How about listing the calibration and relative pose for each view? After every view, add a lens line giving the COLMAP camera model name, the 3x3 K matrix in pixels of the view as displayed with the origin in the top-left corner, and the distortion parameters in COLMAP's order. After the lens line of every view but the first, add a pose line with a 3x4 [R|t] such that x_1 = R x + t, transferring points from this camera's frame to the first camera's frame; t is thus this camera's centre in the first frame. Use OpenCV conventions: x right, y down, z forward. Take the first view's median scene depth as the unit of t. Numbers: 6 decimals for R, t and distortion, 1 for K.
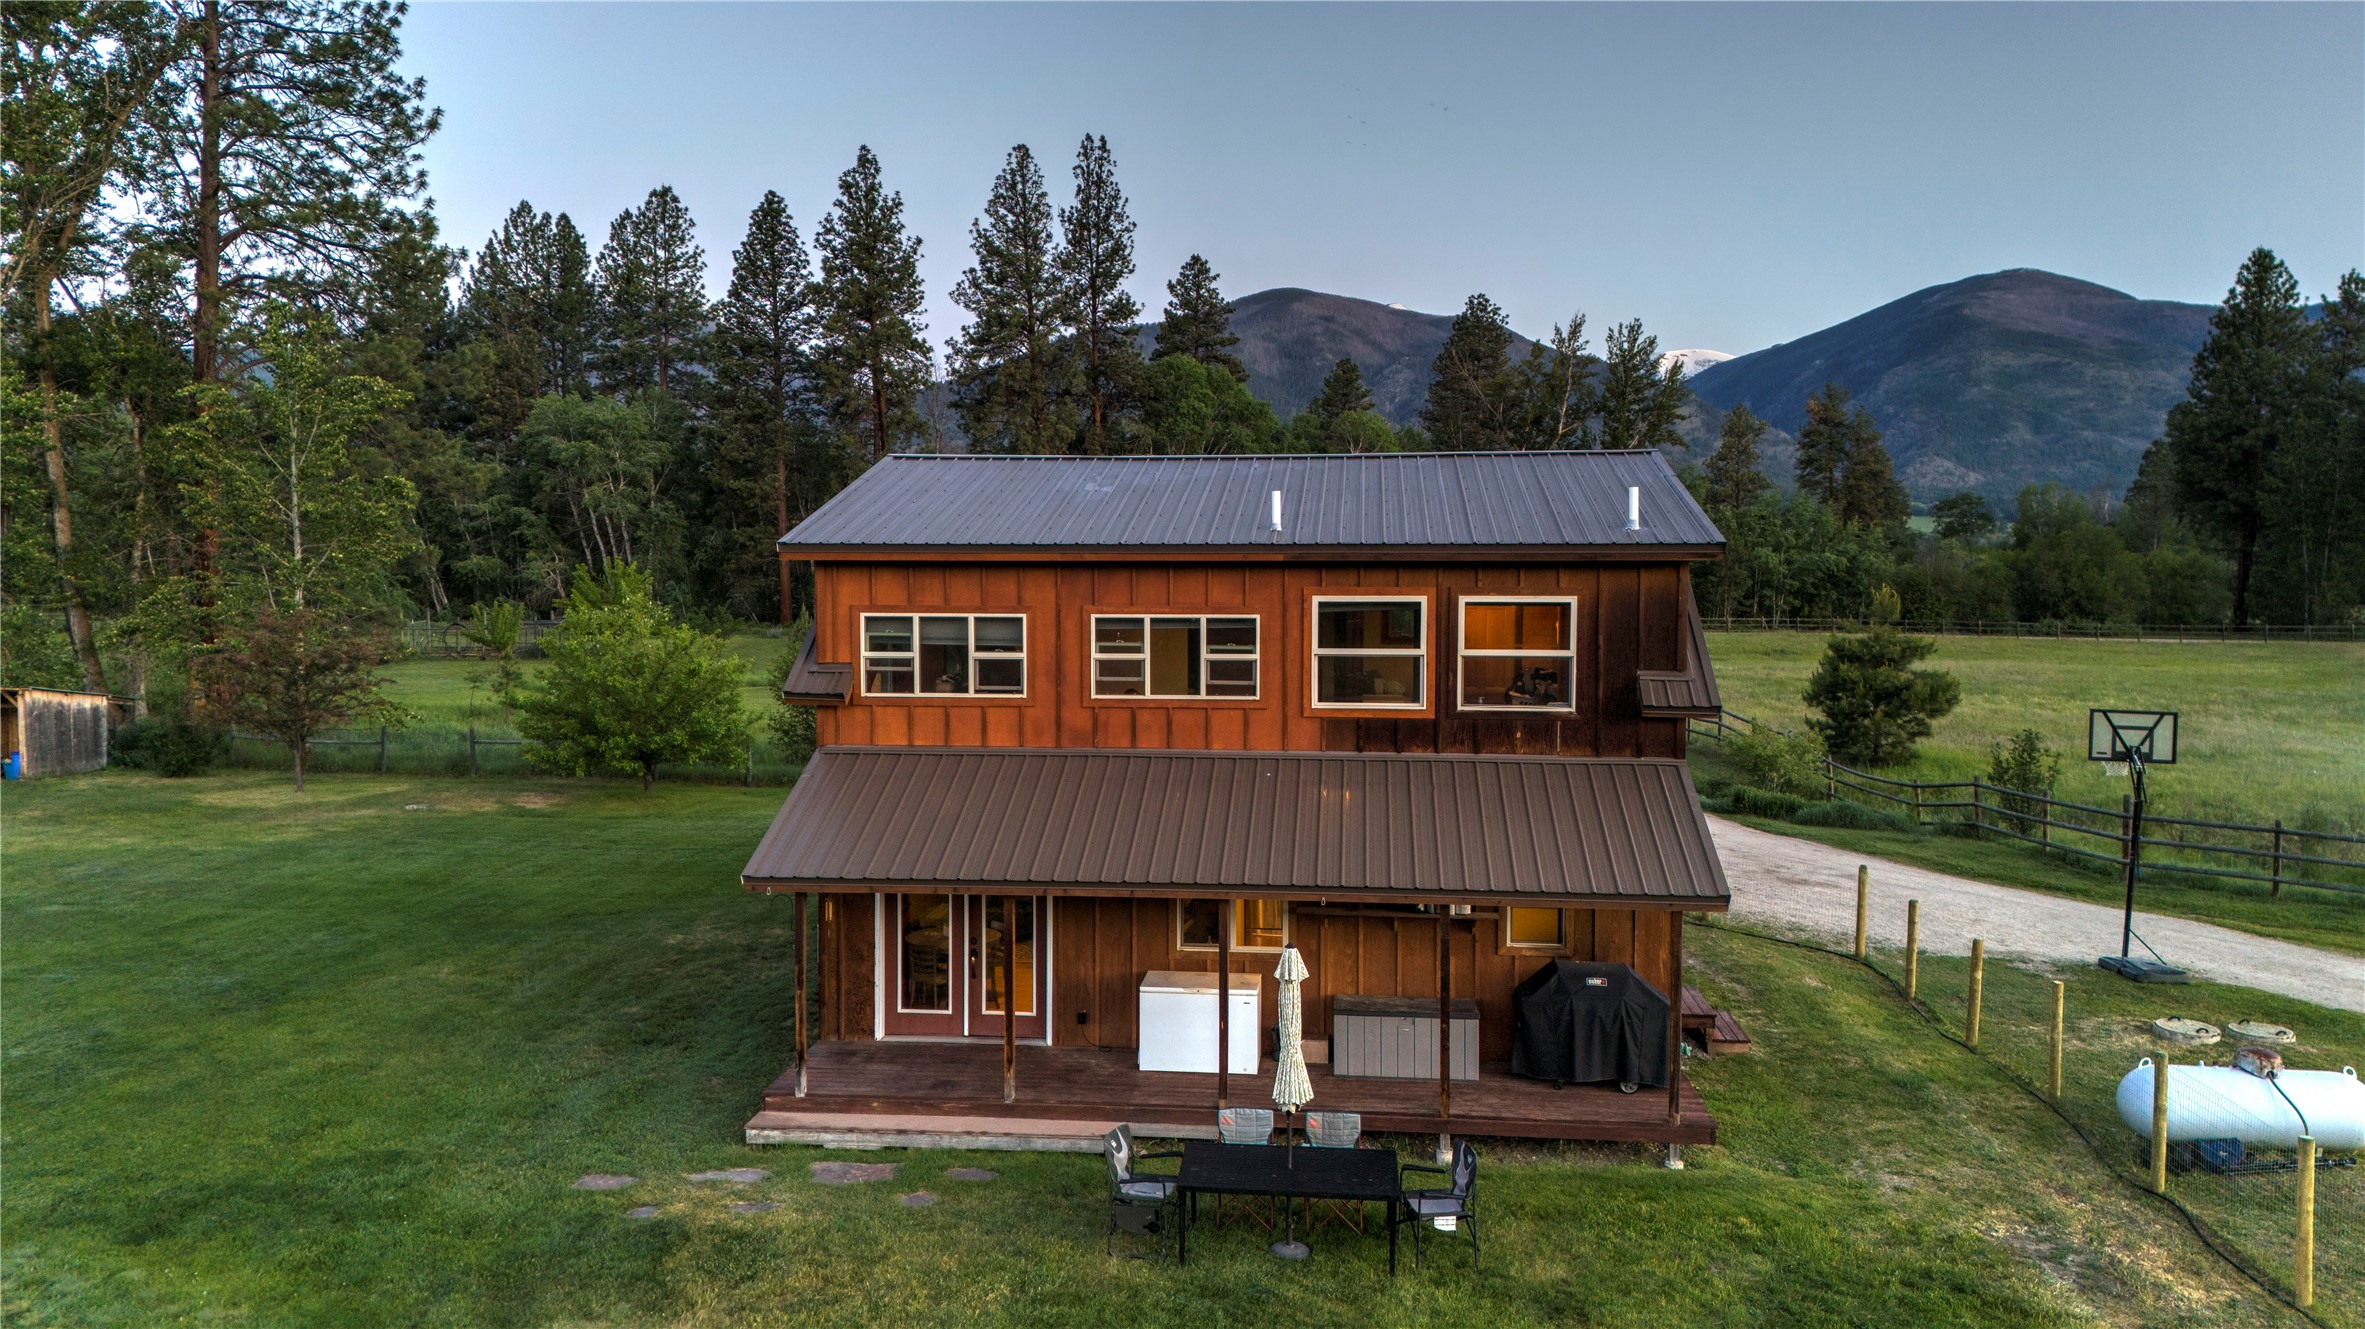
lens RADIAL K [[1718.2, 0, 1182.5], [0, 1718.2, 664.5], [0, 0, 1]] dist [0.090421, -0.095450]
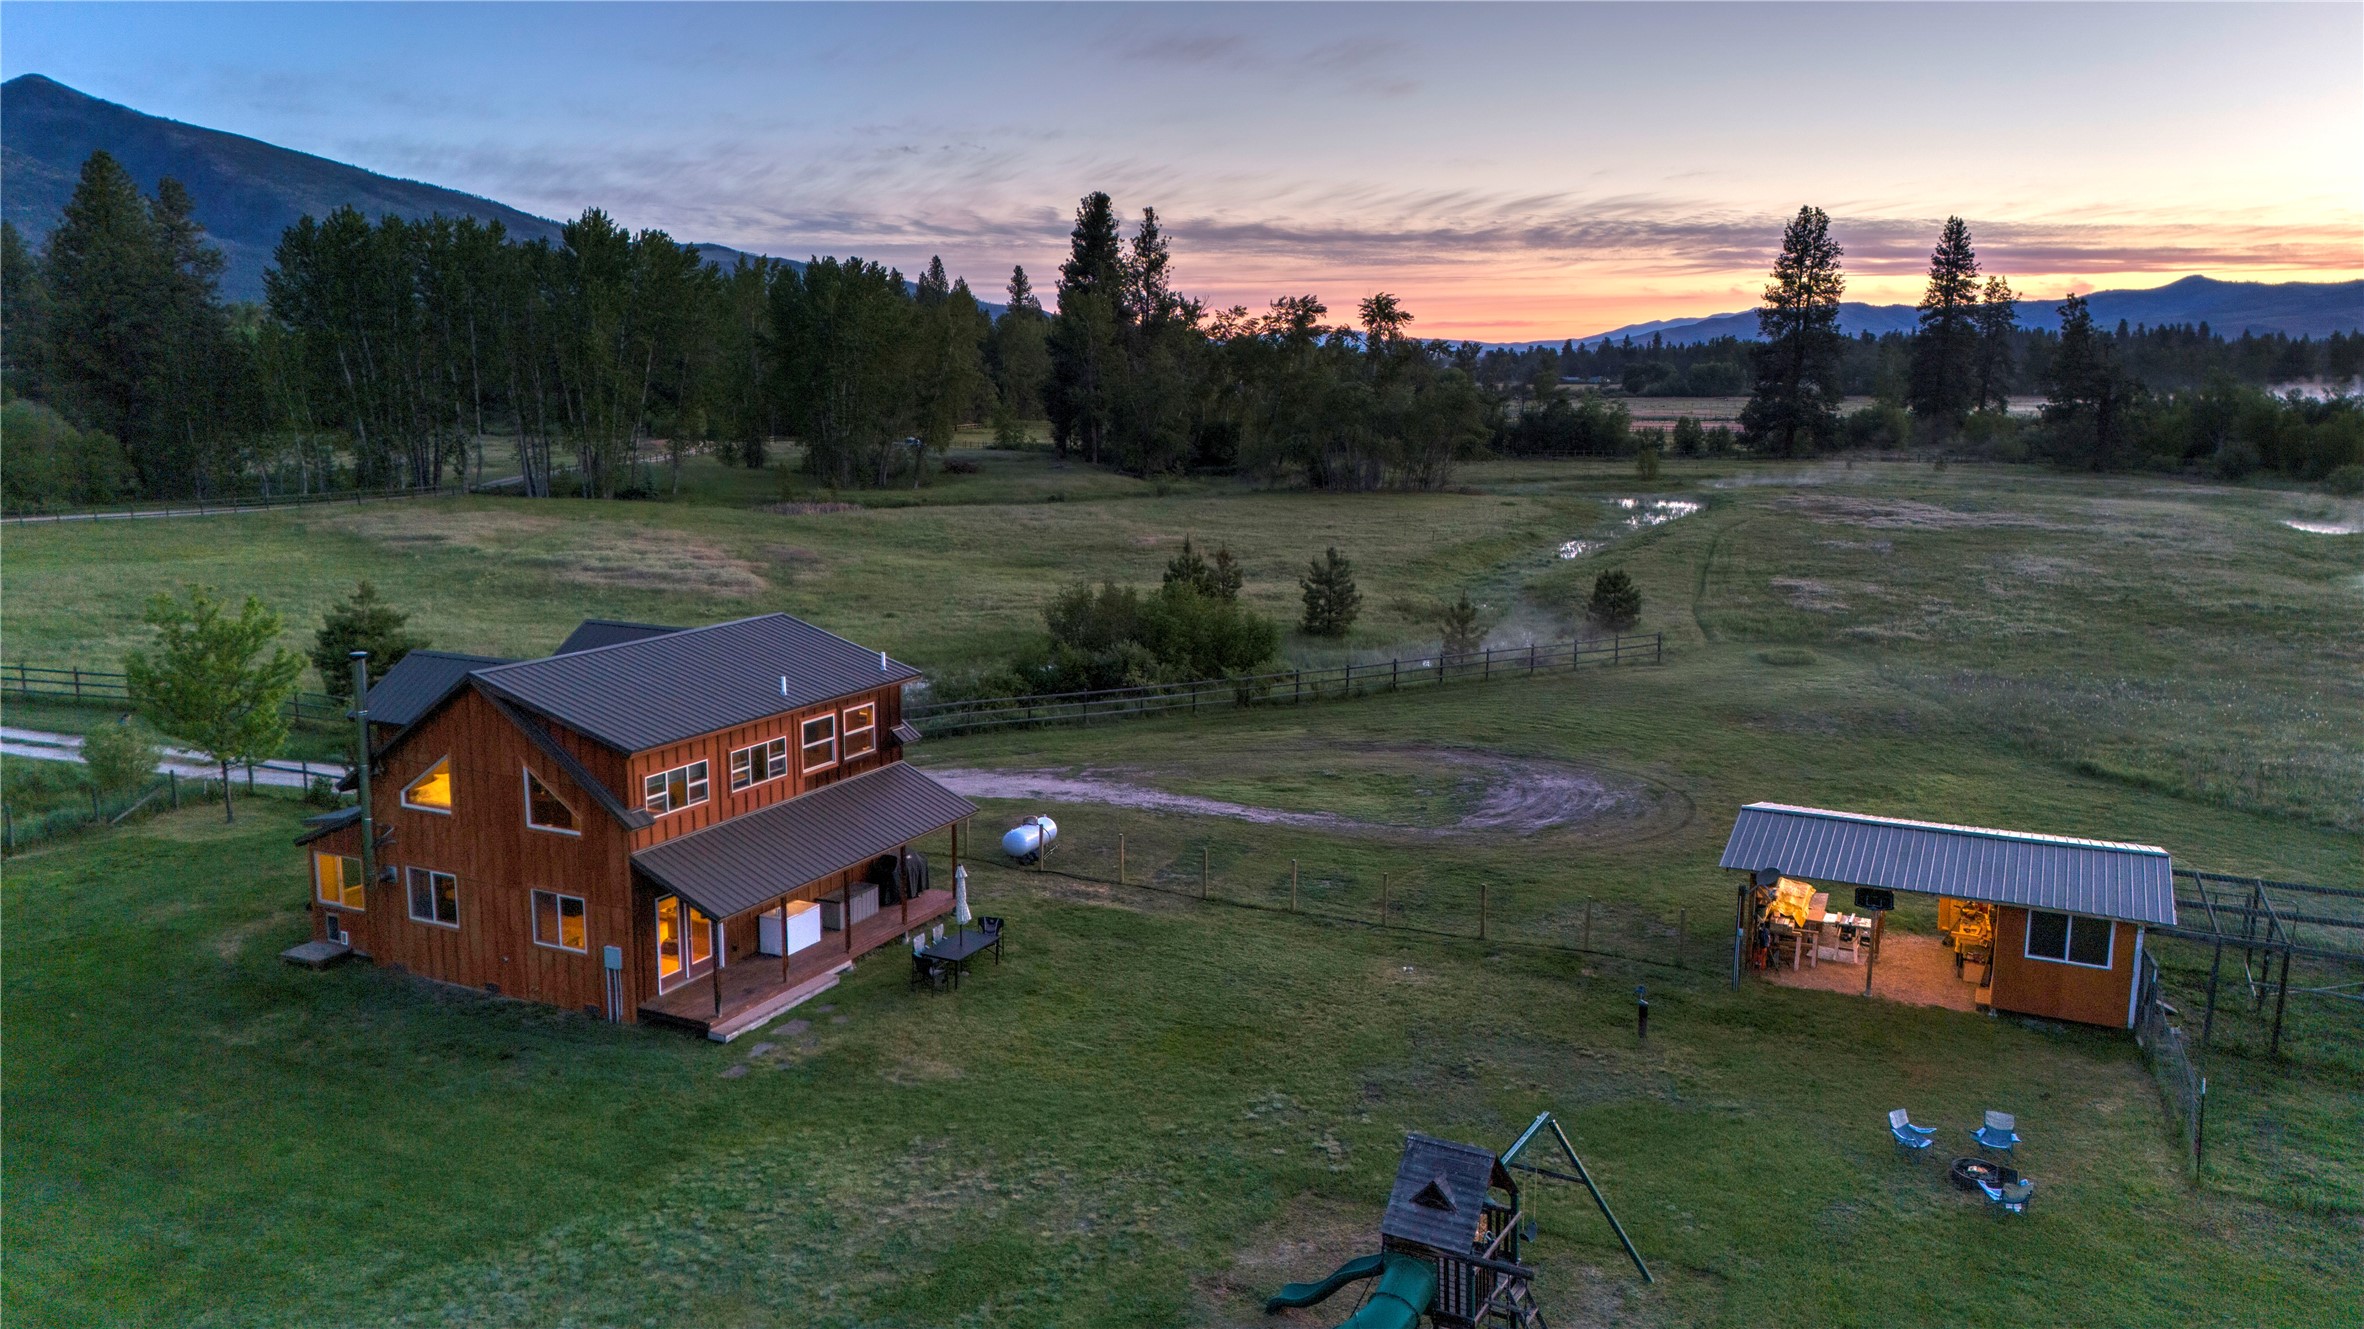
lens RADIAL K [[1717.5, 0, 1182.0], [0, 1717.5, 664.5], [0, 0, 1]] dist [0.090421, -0.095450]
pose [[0.344420, -0.163311, 0.924502, -1.767729], [0.049681, 0.986545, 0.155761, -0.430124], [-0.937500, -0.007717, 0.347899, -0.204413]]
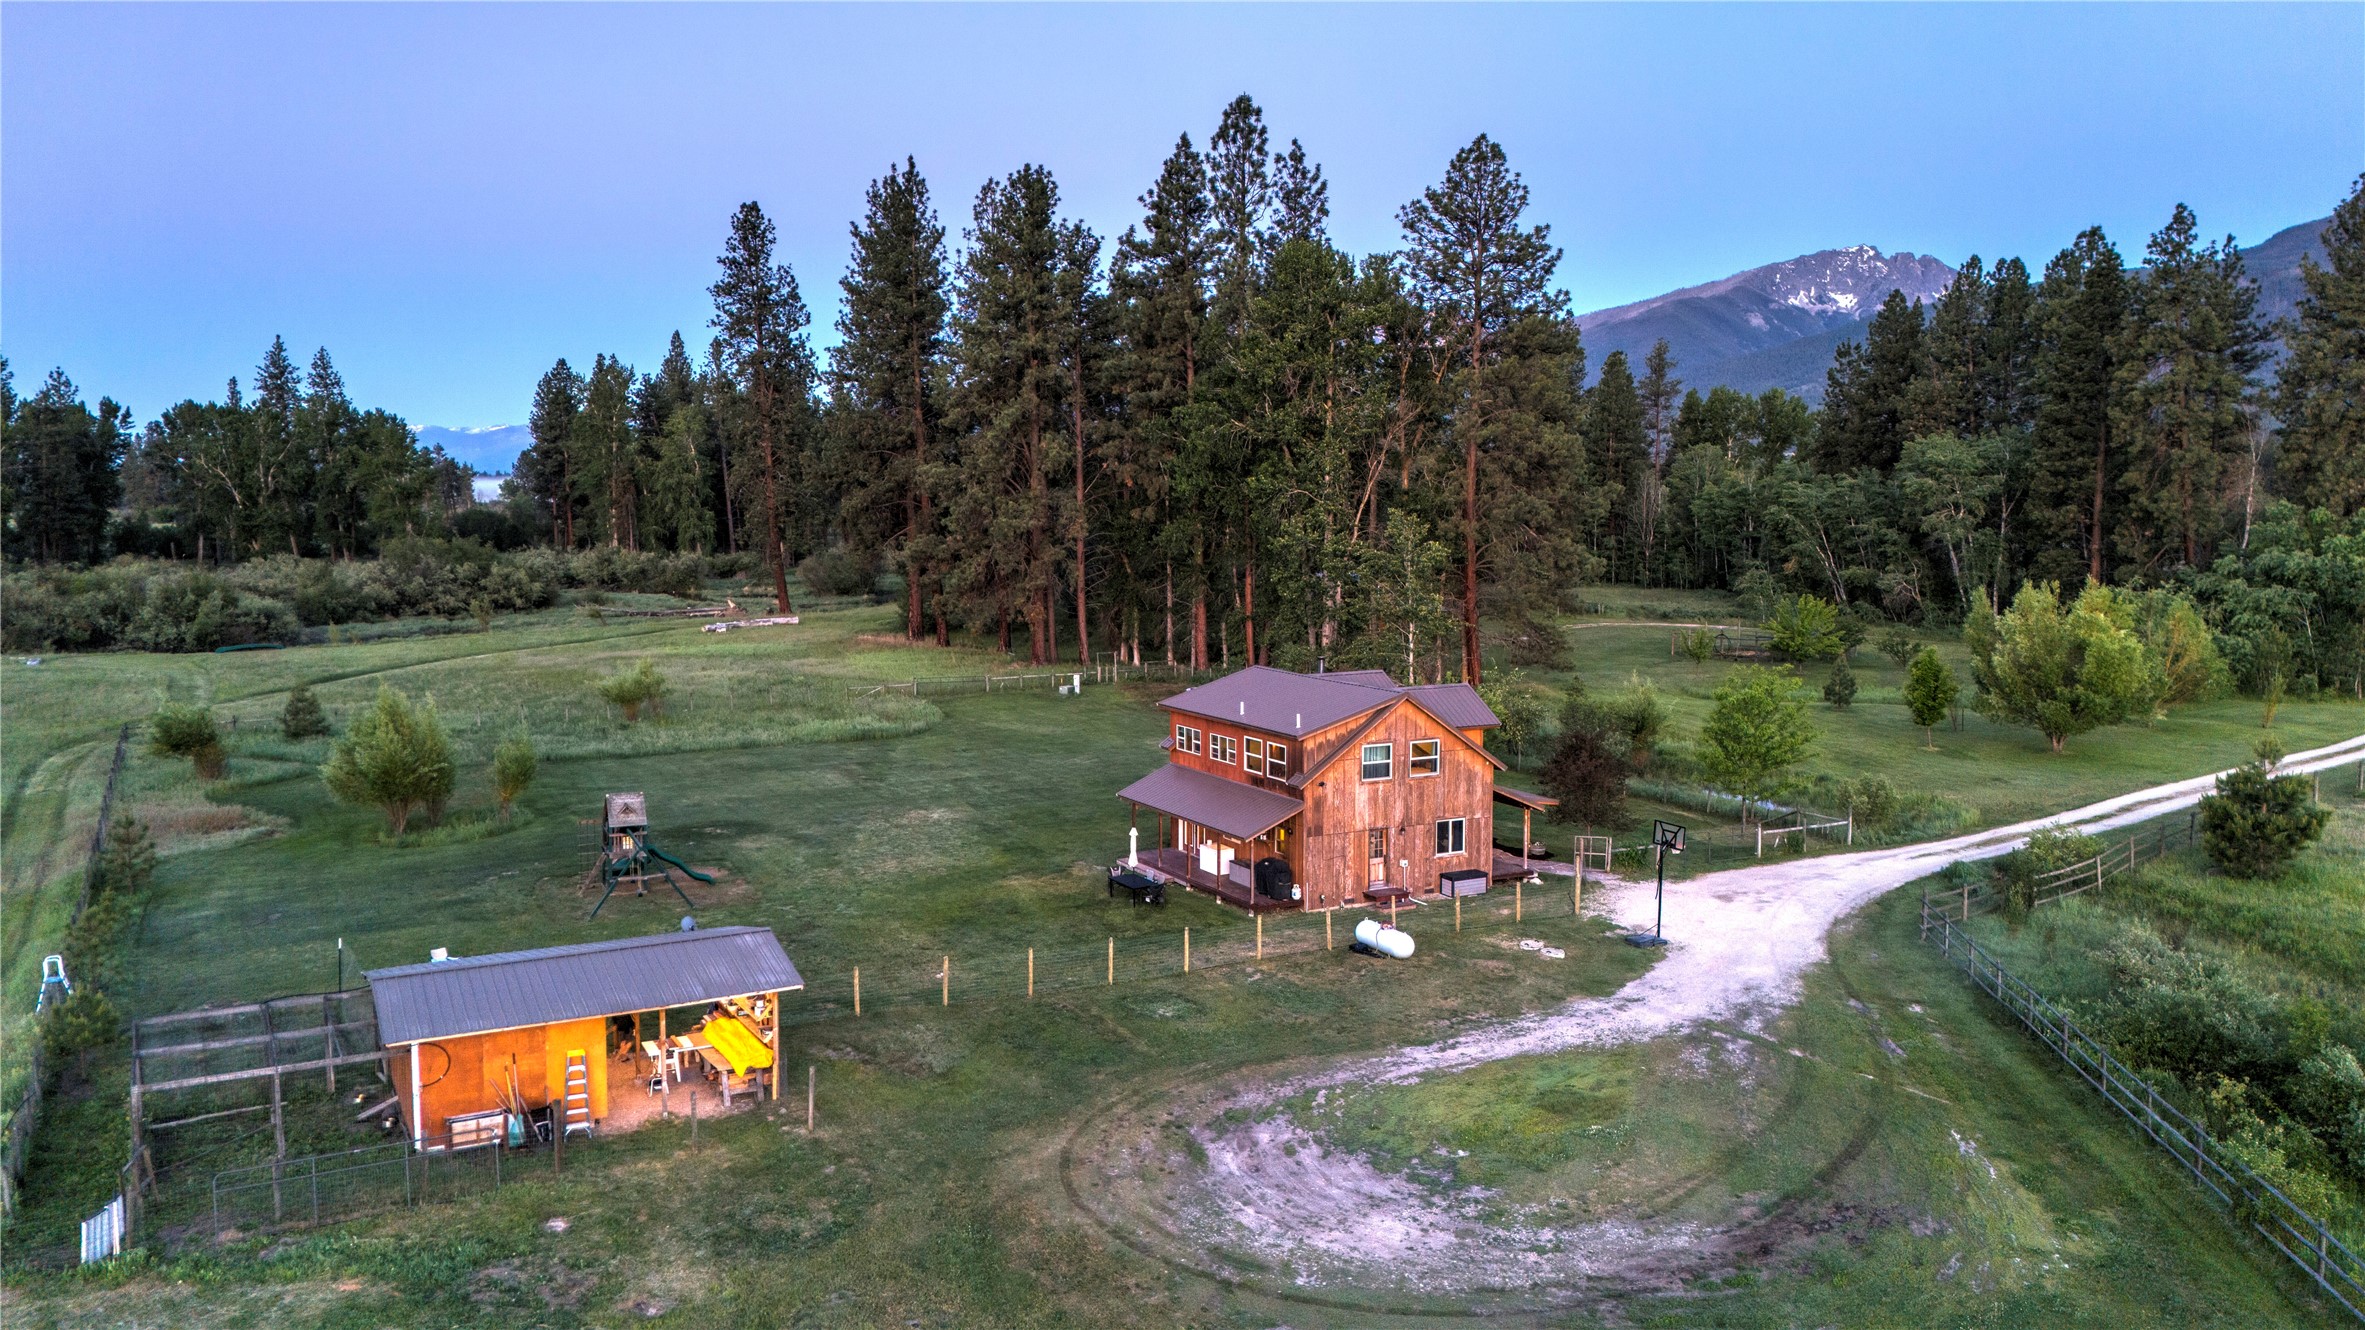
lens RADIAL K [[1718.2, 0, 1182.5], [0, 1718.2, 665.0], [0, 0, 1]] dist [0.090421, -0.095450]
pose [[0.570593, 0.083848, -0.816941, 2.674947], [-0.049887, 0.996476, 0.067432, -0.389660], [0.819716, 0.002278, 0.572765, -0.965307]]
